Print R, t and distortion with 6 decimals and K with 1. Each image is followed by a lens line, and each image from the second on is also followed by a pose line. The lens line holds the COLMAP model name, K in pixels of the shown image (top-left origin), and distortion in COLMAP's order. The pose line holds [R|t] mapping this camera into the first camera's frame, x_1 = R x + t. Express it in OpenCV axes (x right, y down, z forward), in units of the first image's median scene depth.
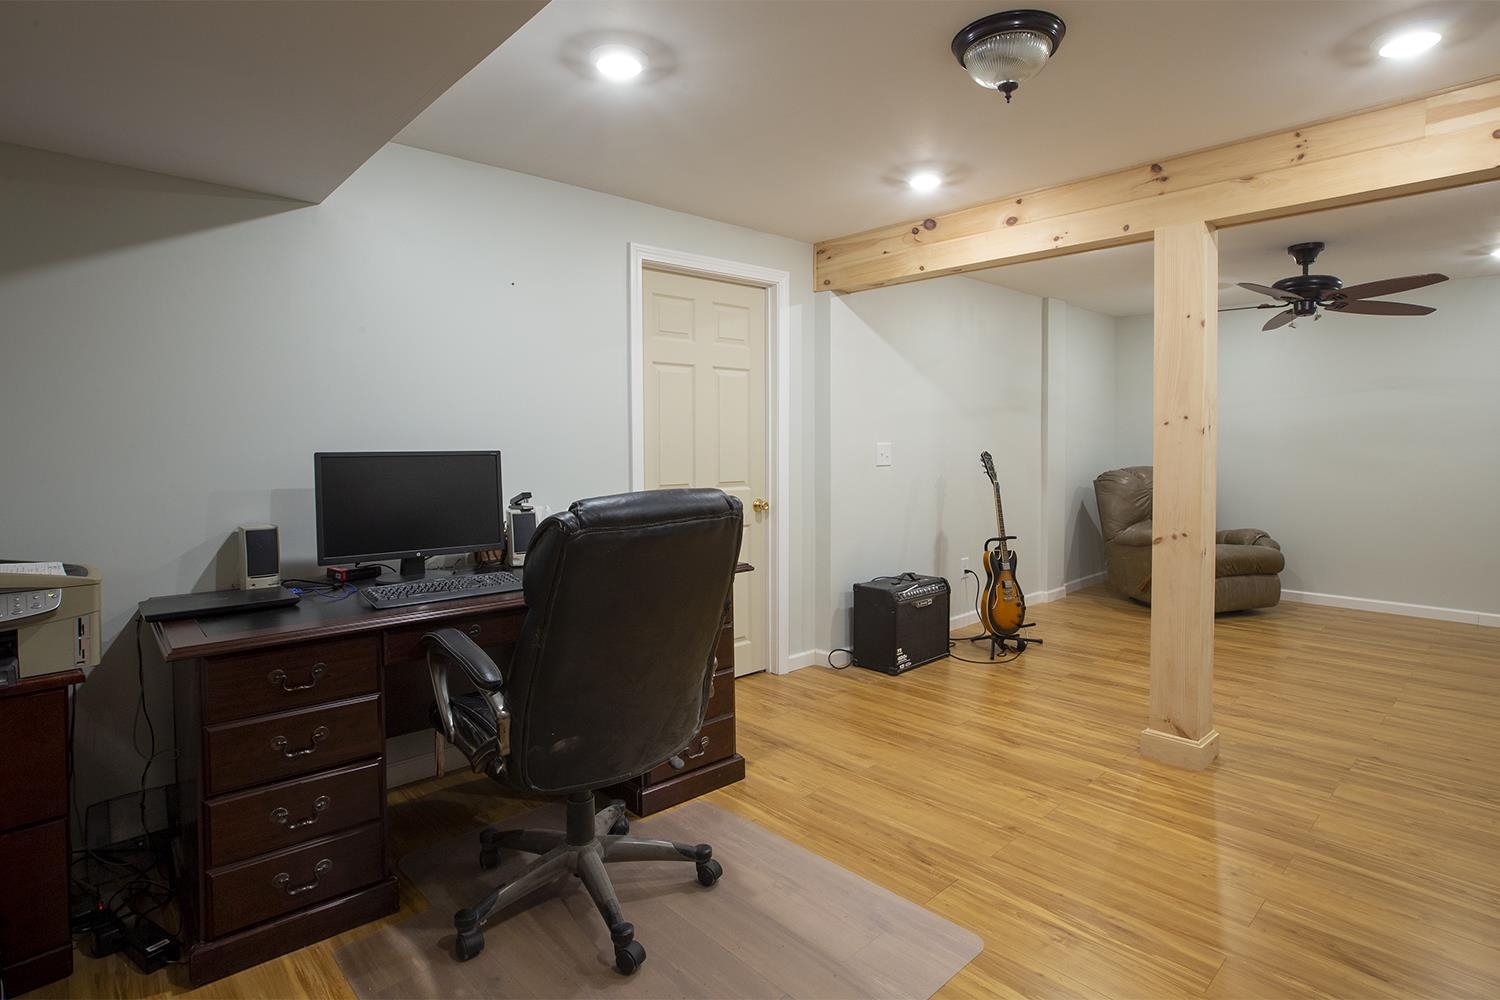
lens RADIAL K [[756.3, 0, 746.1], [0, 756.3, 492.8], [0, 0, 1]] dist [-0.004949, -0.000326]
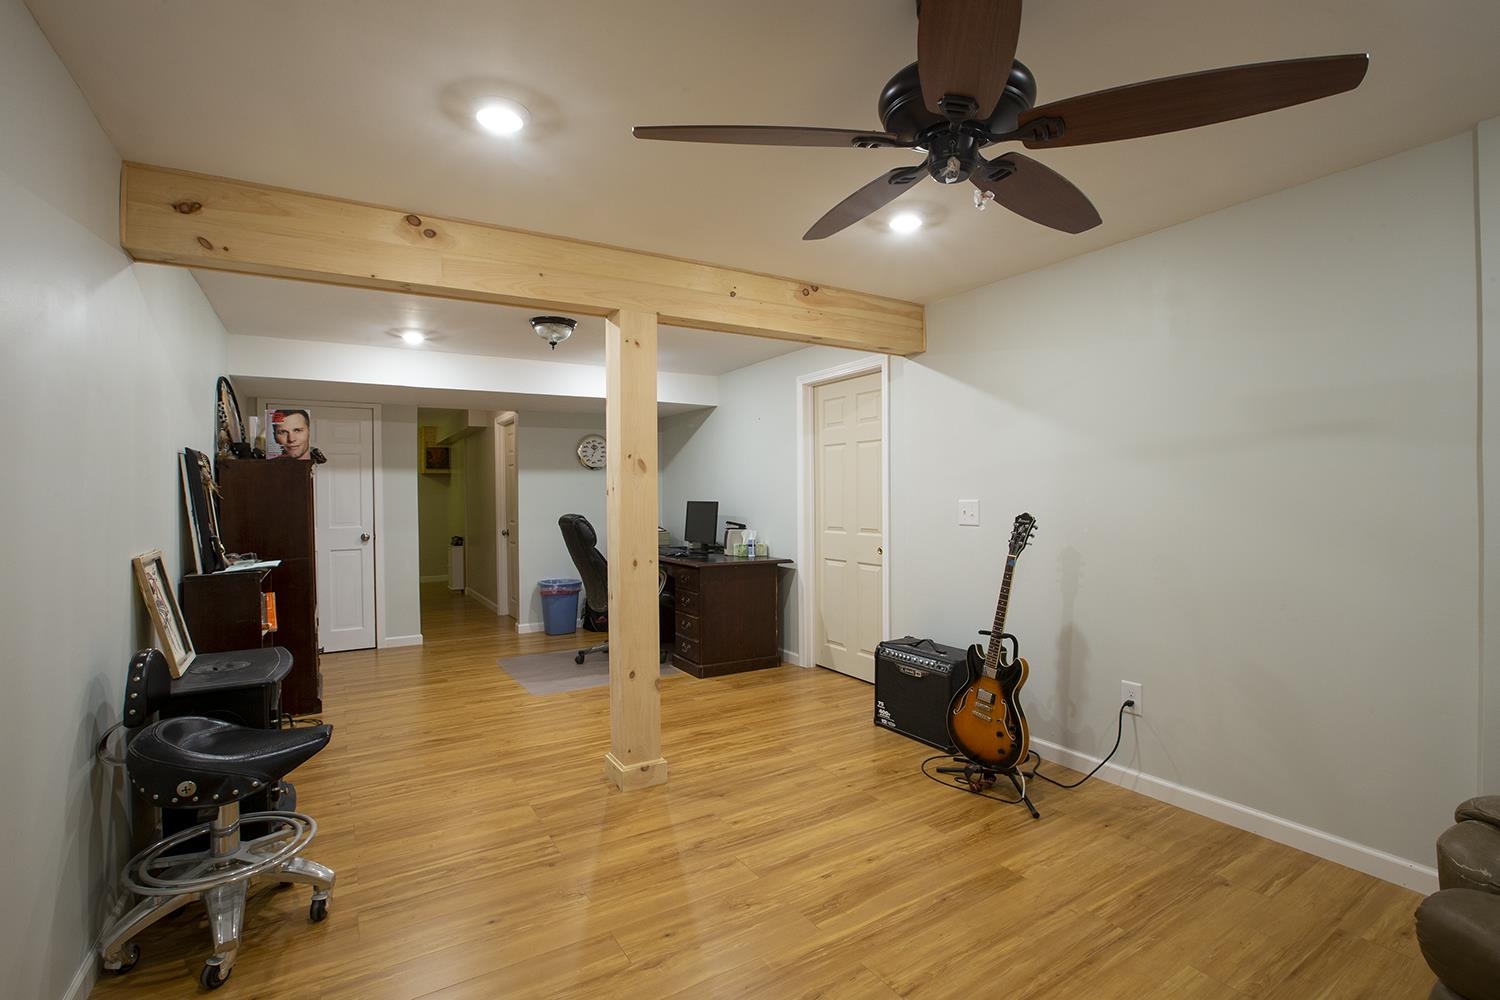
lens RADIAL K [[716.7, 0, 750.6], [0, 716.7, 499.4], [0, 0, 1]] dist [-0.048851, 0.014091]
pose [[-0.208597, 0.013555, -0.977908, 1.487974], [-0.053131, 0.998270, 0.025170, -0.101345], [0.976557, 0.057208, -0.207516, 1.285449]]
